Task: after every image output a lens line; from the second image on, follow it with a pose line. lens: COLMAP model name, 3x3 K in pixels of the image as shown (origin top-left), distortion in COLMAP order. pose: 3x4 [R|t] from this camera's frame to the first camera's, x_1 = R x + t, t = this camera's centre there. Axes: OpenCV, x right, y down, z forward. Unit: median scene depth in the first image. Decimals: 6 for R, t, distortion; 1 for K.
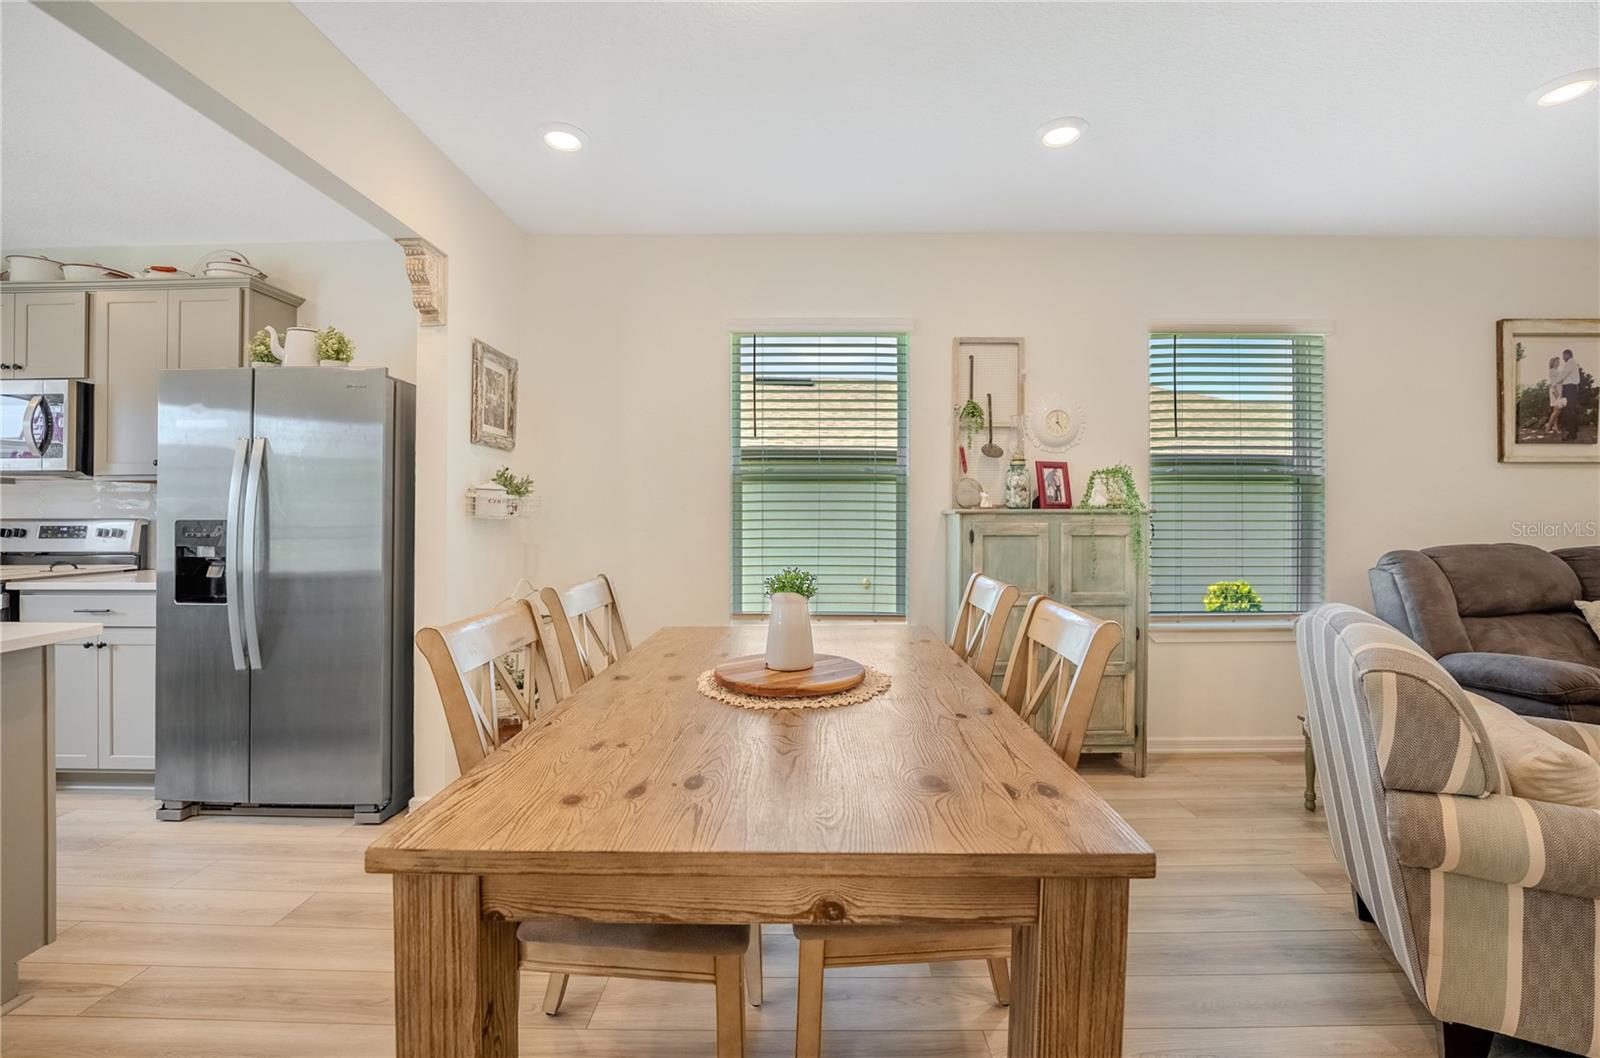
lens RADIAL K [[677.5, 0, 791.0], [0, 677.5, 515.2], [0, 0, 1]] dist [-0.025551, 0.001341]
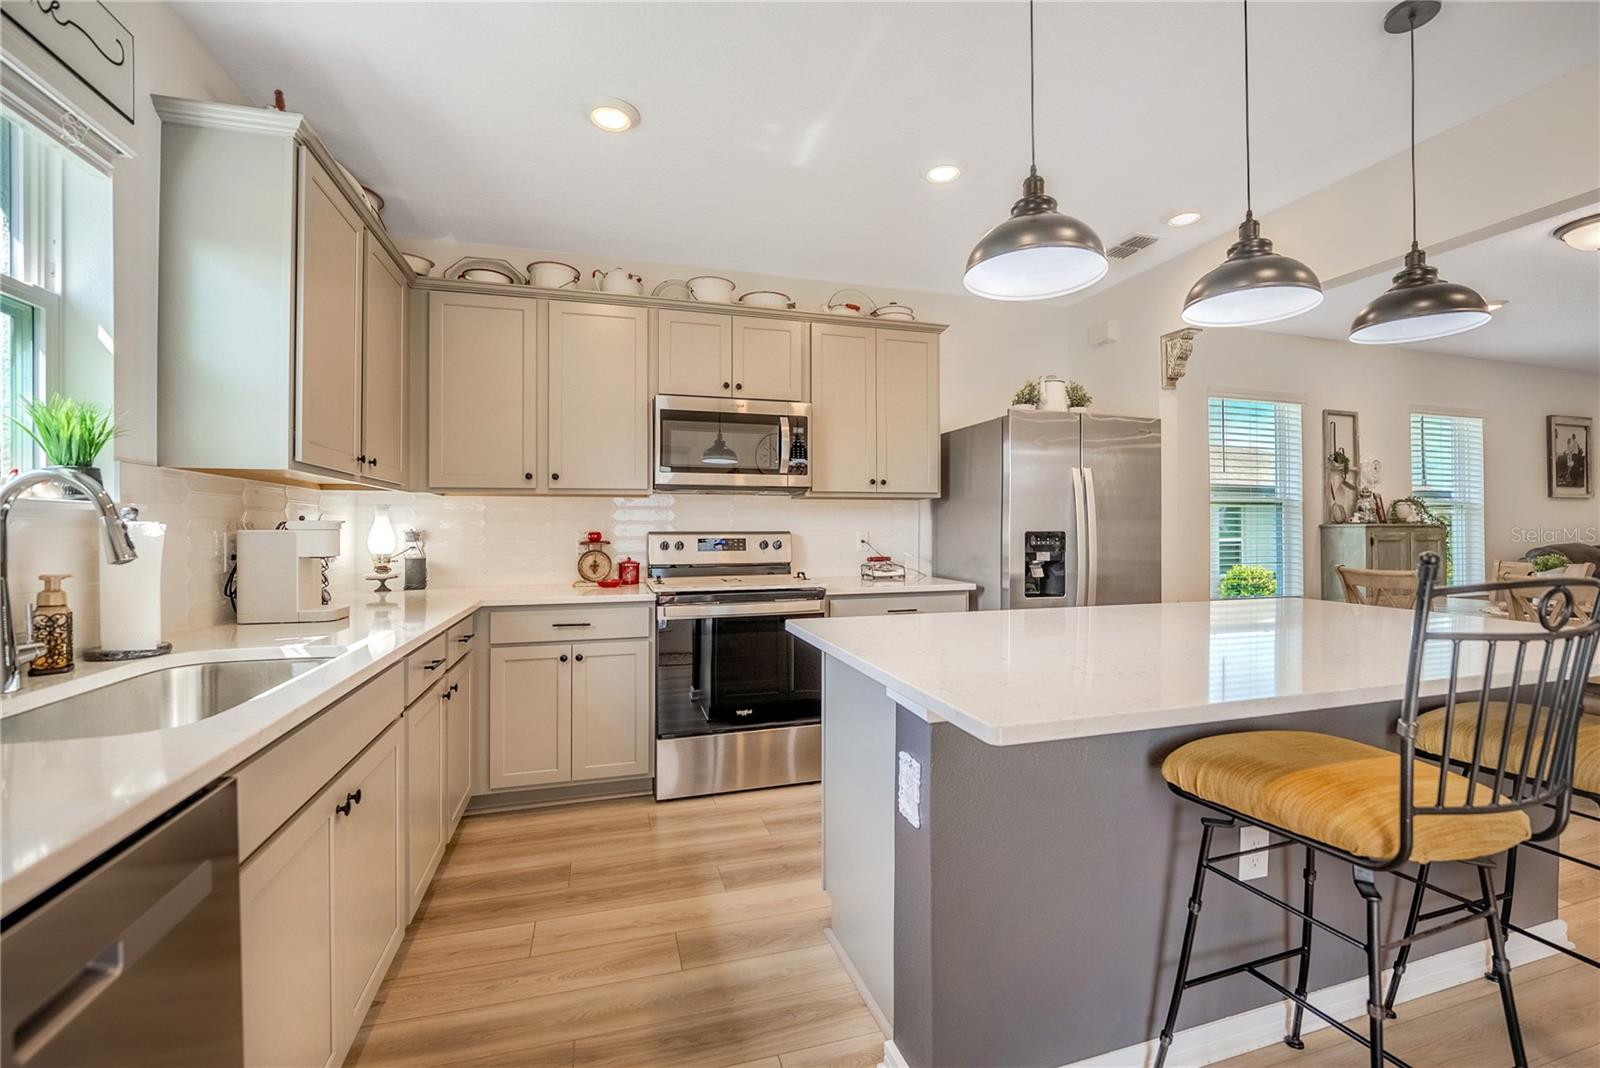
lens RADIAL K [[680.5, 0, 829.6], [0, 680.5, 528.6], [0, 0, 1]] dist [-0.015259, -0.001436]
pose [[0.949331, -0.000809, 0.314277, -1.411717], [0.002665, 0.999981, -0.005479, 0.007078], [-0.314266, 0.006039, 0.949316, -0.079025]]
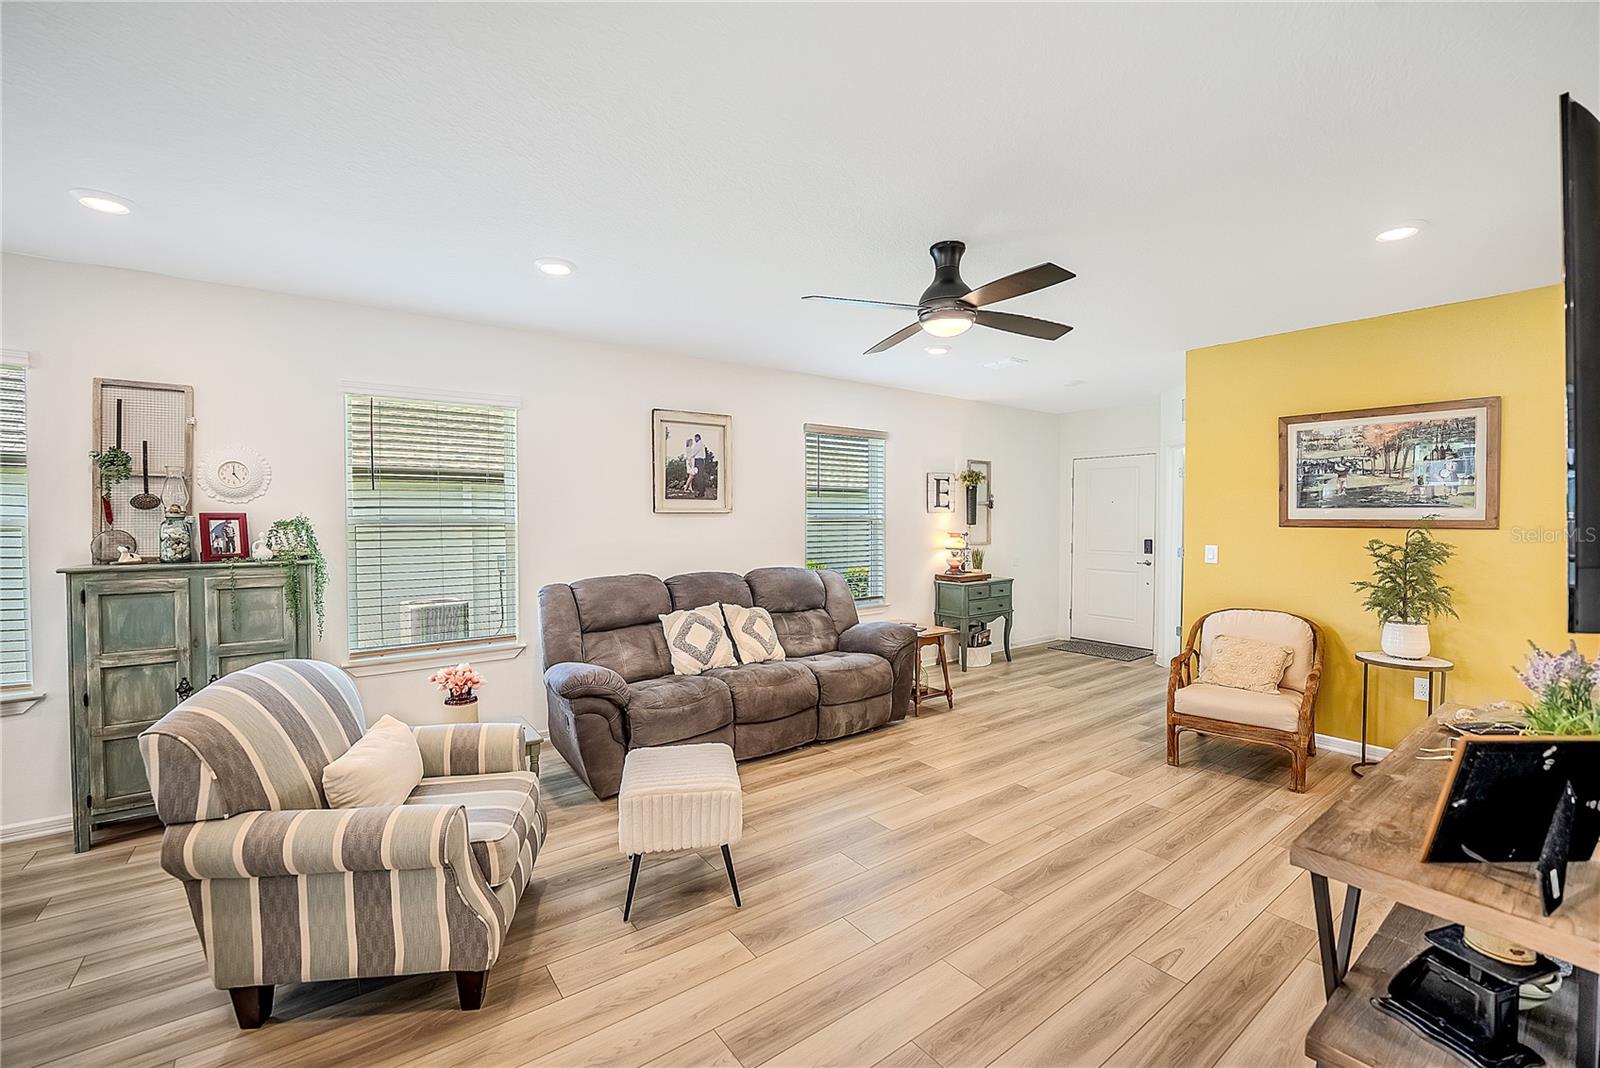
lens RADIAL K [[680.5, 0, 791.1], [0, 680.5, 526.2], [0, 0, 1]] dist [-0.015259, -0.001436]
pose [[0.795294, -0.009683, 0.606147, 0.492252], [0.001122, 0.999894, 0.014501, -0.080045], [-0.606223, -0.010853, 0.795221, -0.338529]]
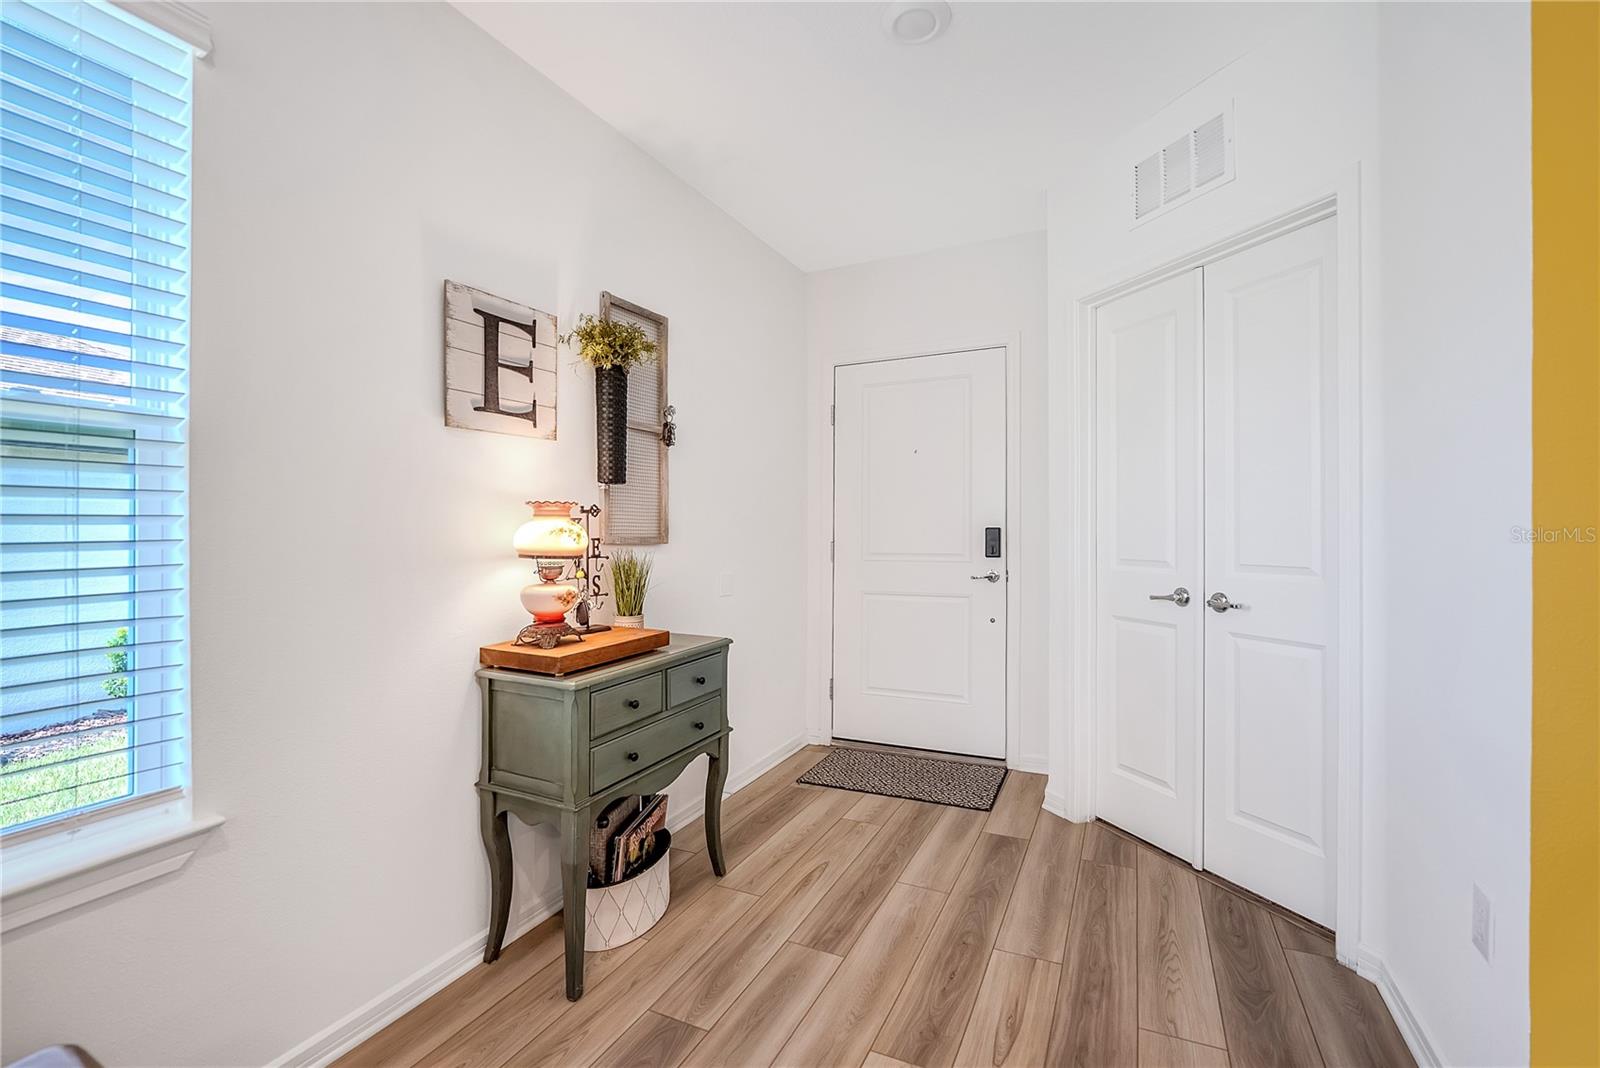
lens RADIAL K [[680.5, 0, 806.2], [0, 680.5, 523.8], [0, 0, 1]] dist [-0.015259, -0.001436]
pose [[0.409378, -0.006295, 0.912343, 1.715209], [-0.006388, 0.999932, 0.009765, -0.015960], [-0.912343, -0.009825, 0.409310, 0.571104]]
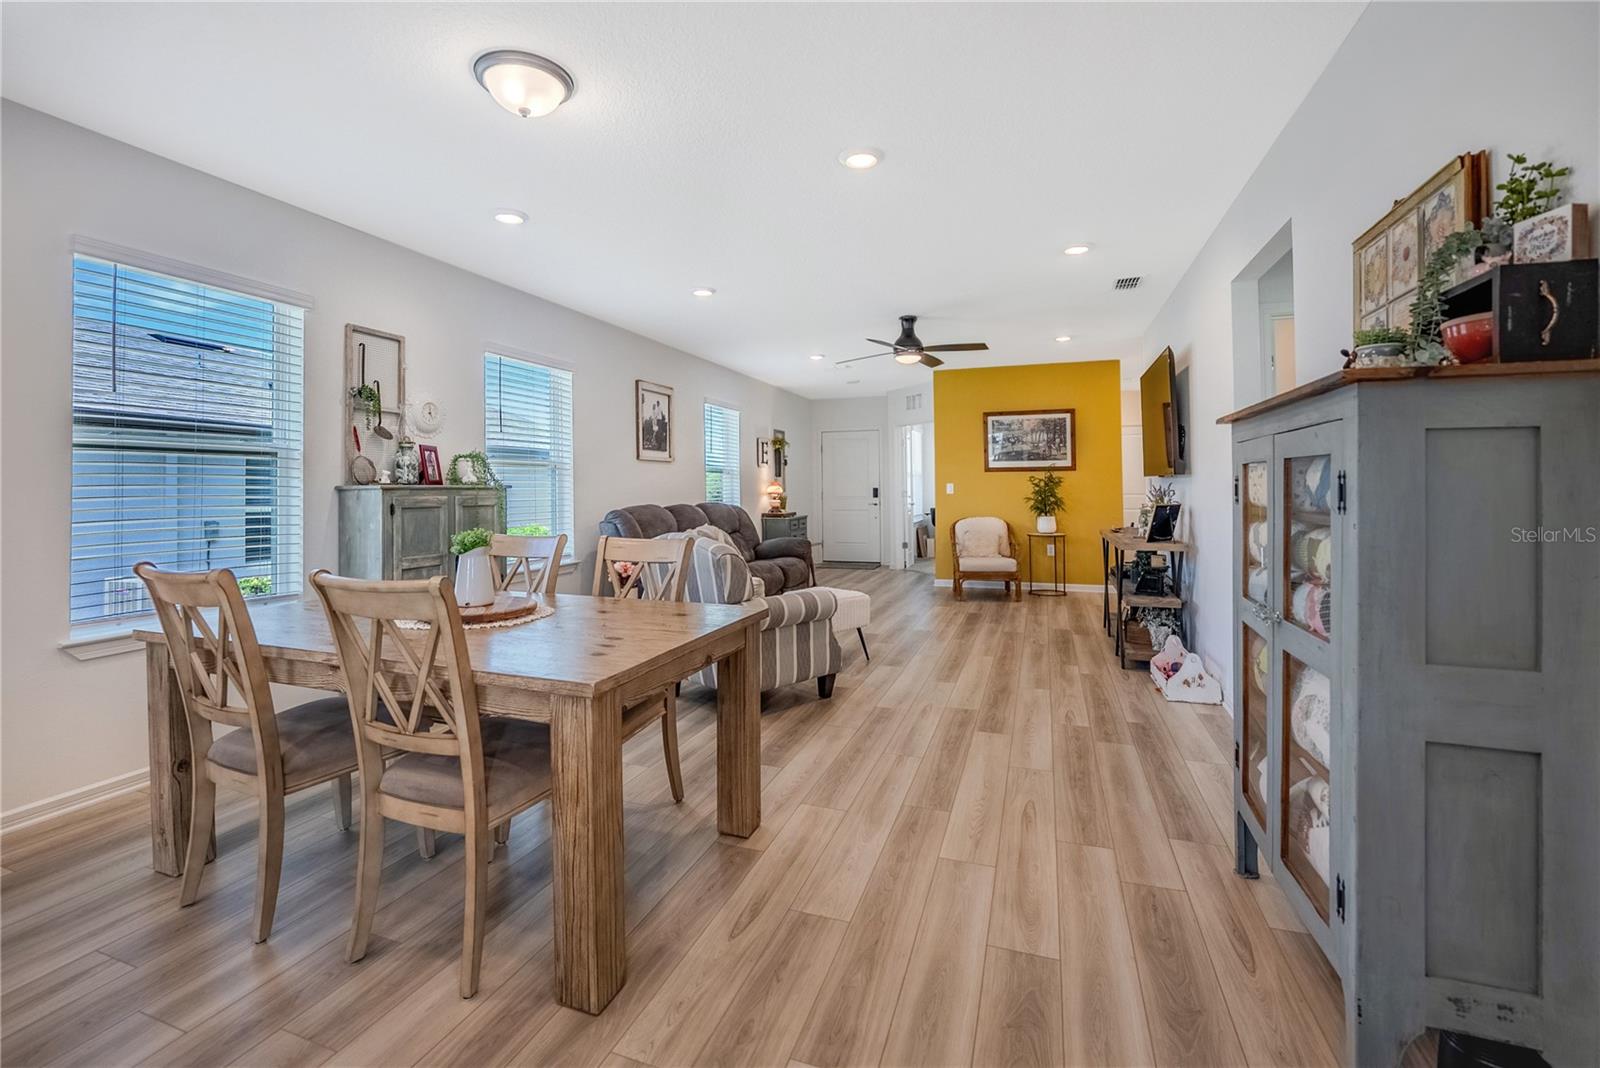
lens RADIAL K [[680.5, 0, 780.2], [0, 680.5, 493.5], [0, 0, 1]] dist [-0.015259, -0.001436]
pose [[0.347691, -0.008691, 0.937569, -0.571831], [0.008567, 0.999945, 0.006092, 0.004058], [-0.937570, 0.005915, 0.347746, -0.002720]]
